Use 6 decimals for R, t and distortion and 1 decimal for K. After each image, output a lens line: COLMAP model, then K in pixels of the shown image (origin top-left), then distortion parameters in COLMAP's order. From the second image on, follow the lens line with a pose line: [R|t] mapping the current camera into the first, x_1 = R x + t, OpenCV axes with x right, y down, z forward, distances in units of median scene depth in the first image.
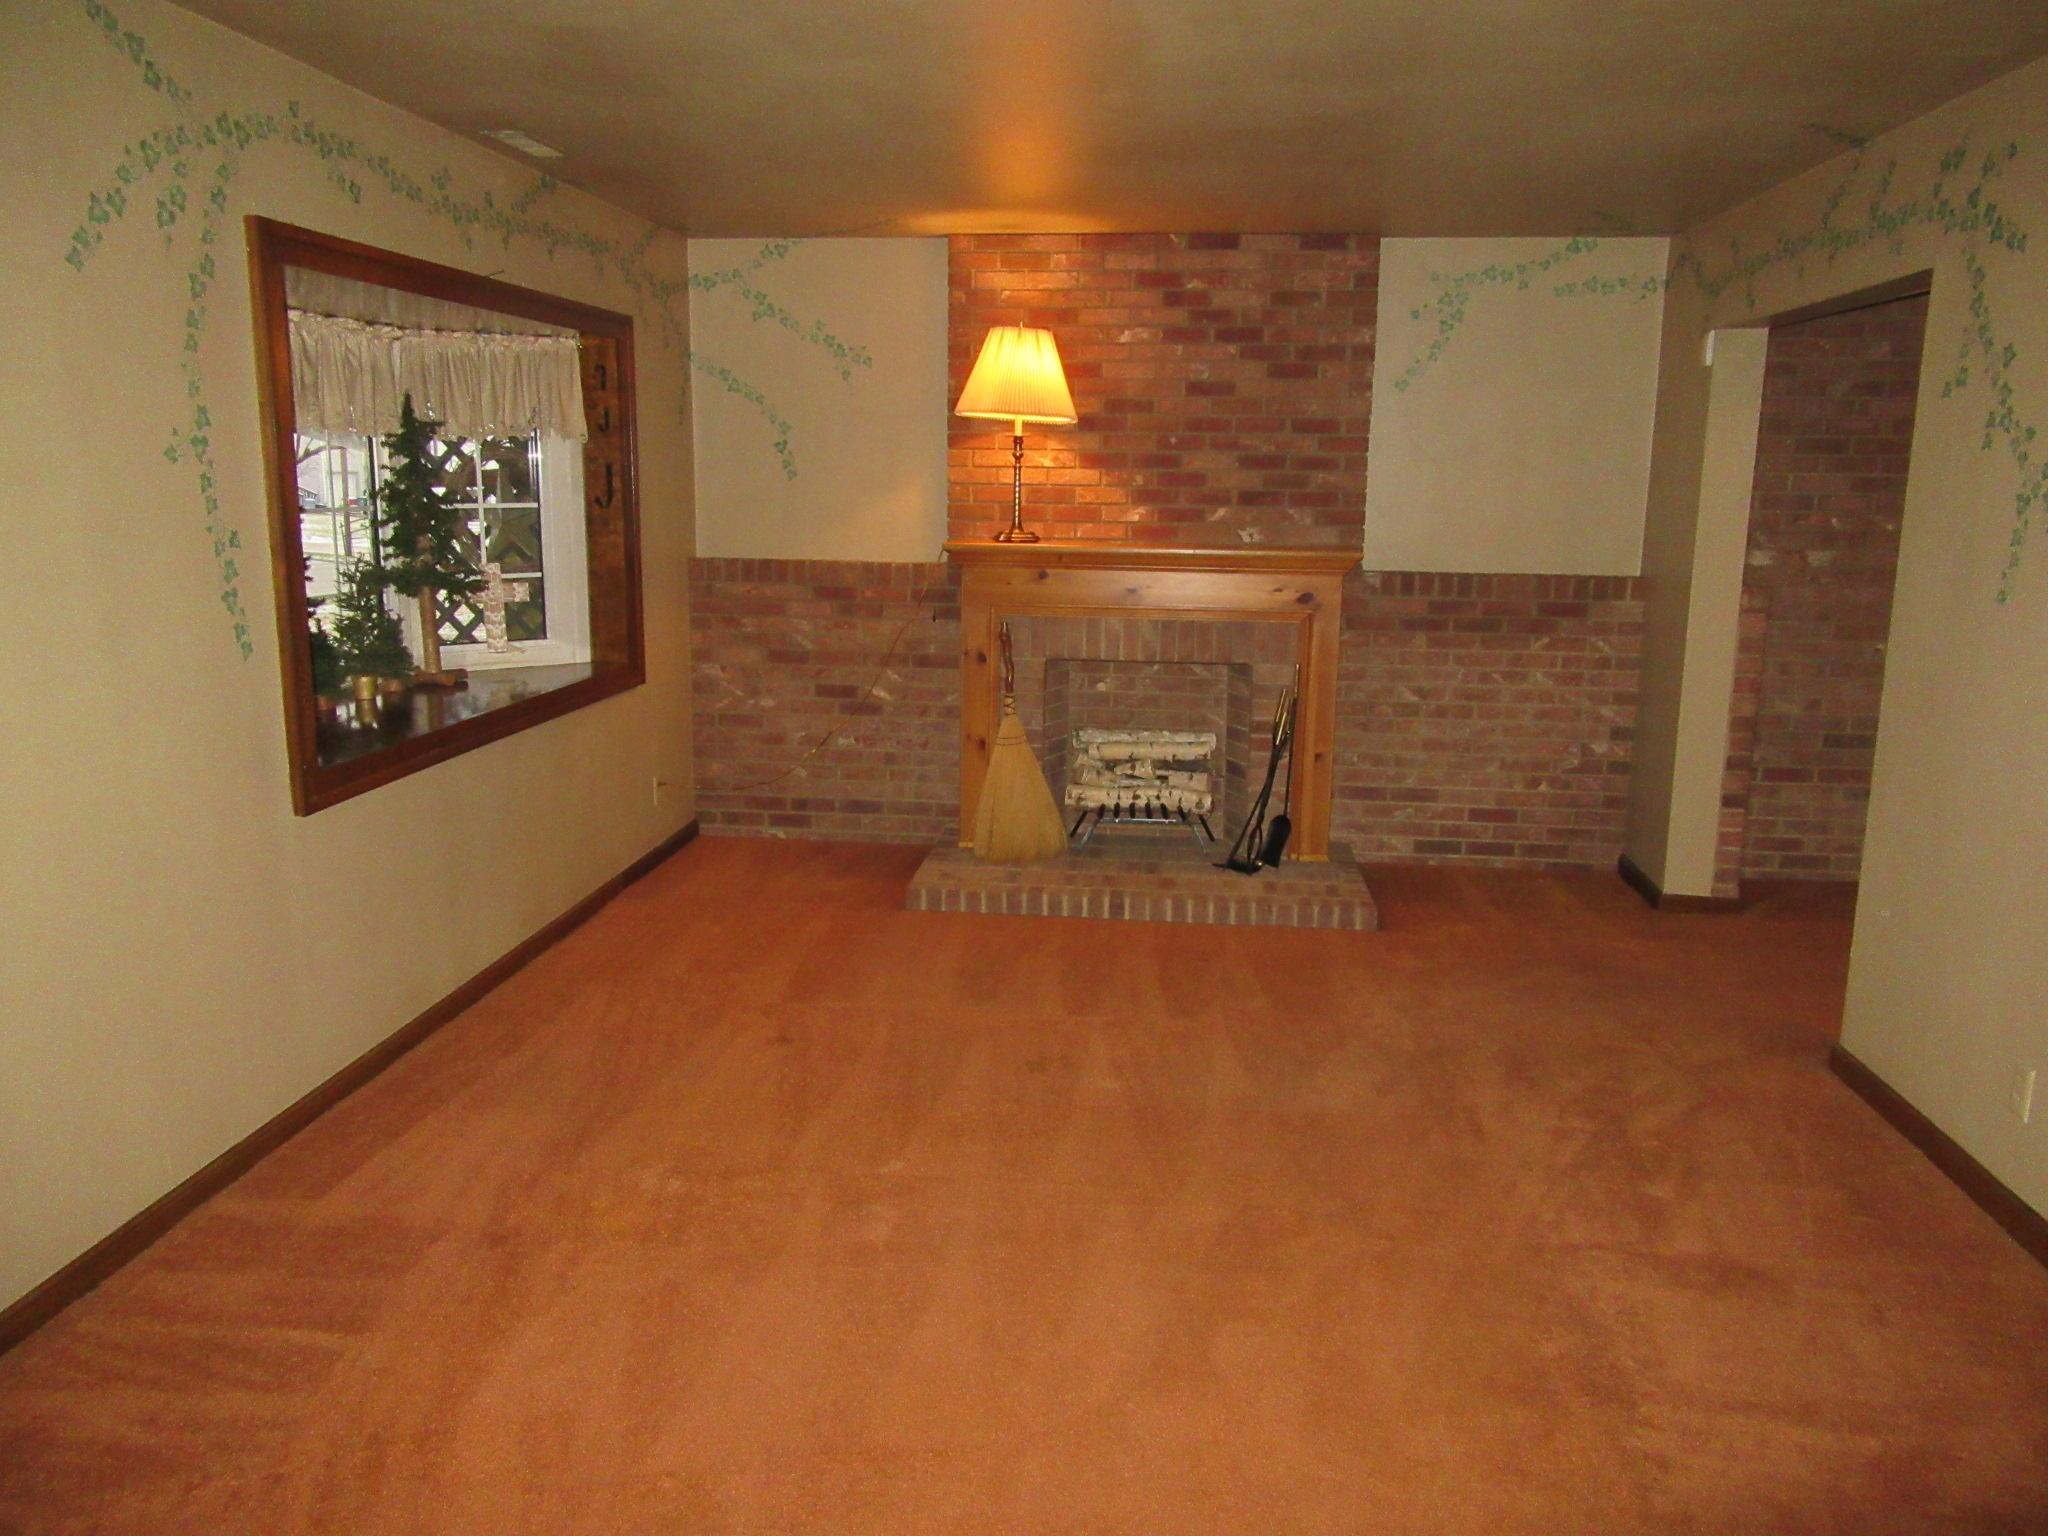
lens RADIAL K [[1524.7, 0, 1024.0], [0, 1524.7, 768.0], [0, 0, 1]] dist [-0.007098, 0.001719]
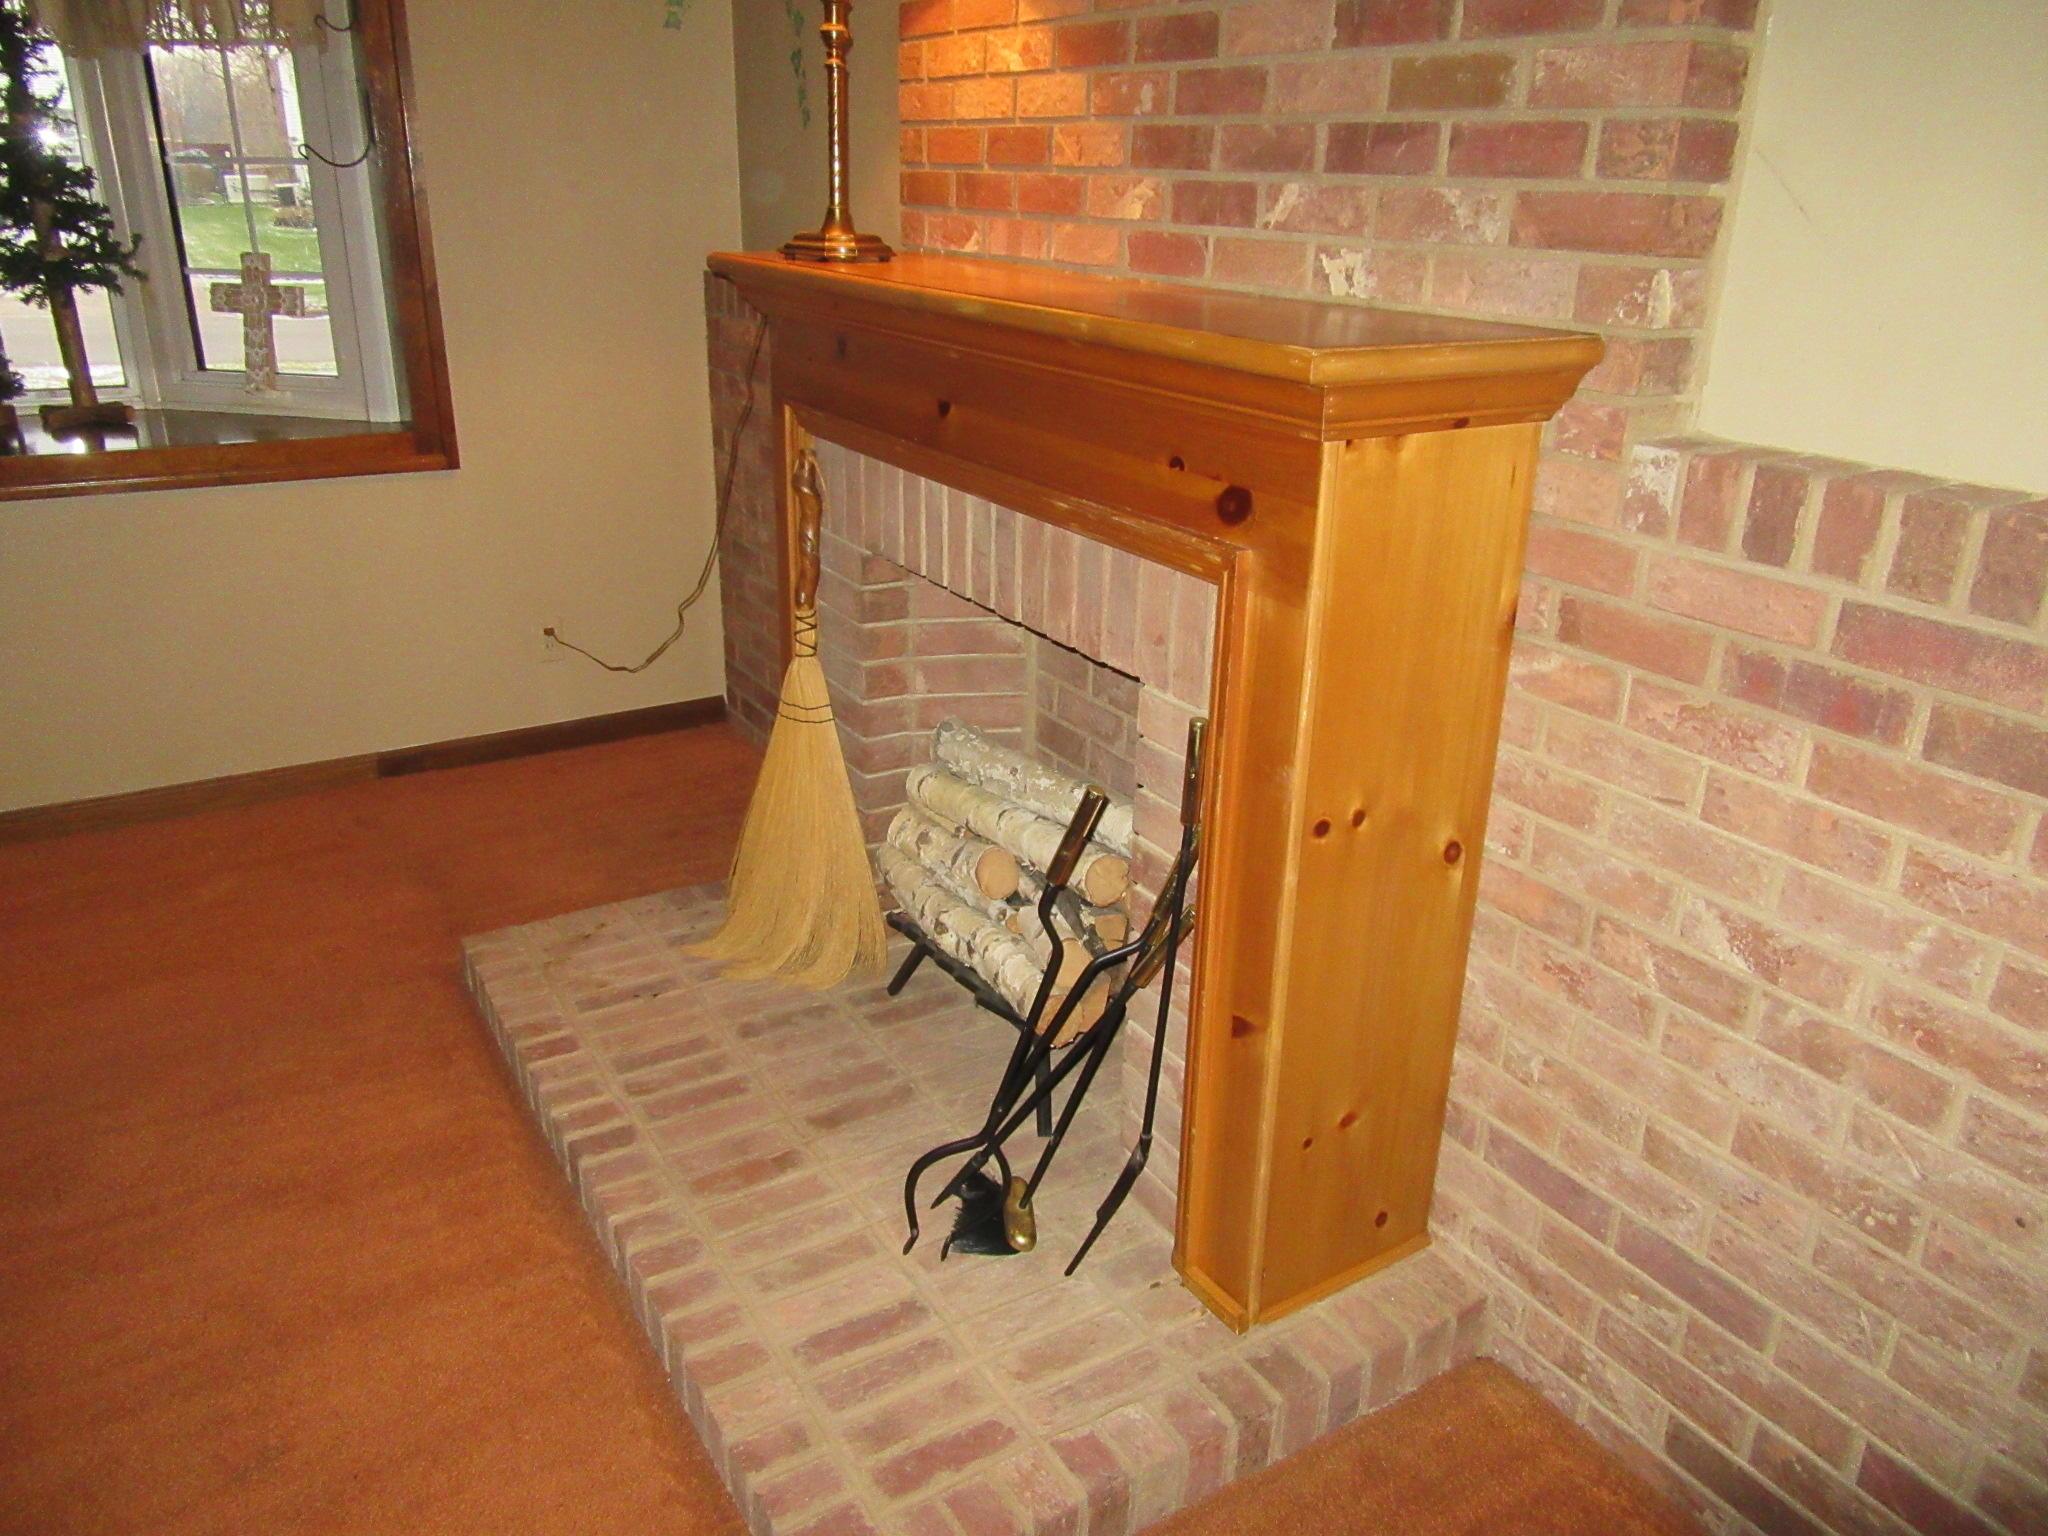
lens RADIAL K [[1524.7, 0, 1024.0], [0, 1524.7, 768.0], [0, 0, 1]] dist [-0.007098, 0.001719]
pose [[0.612928, 0.289373, -0.735243, 0.366096], [-0.166545, 0.956933, 0.237786, -0.119153], [0.772387, -0.023295, 0.634725, 0.749525]]
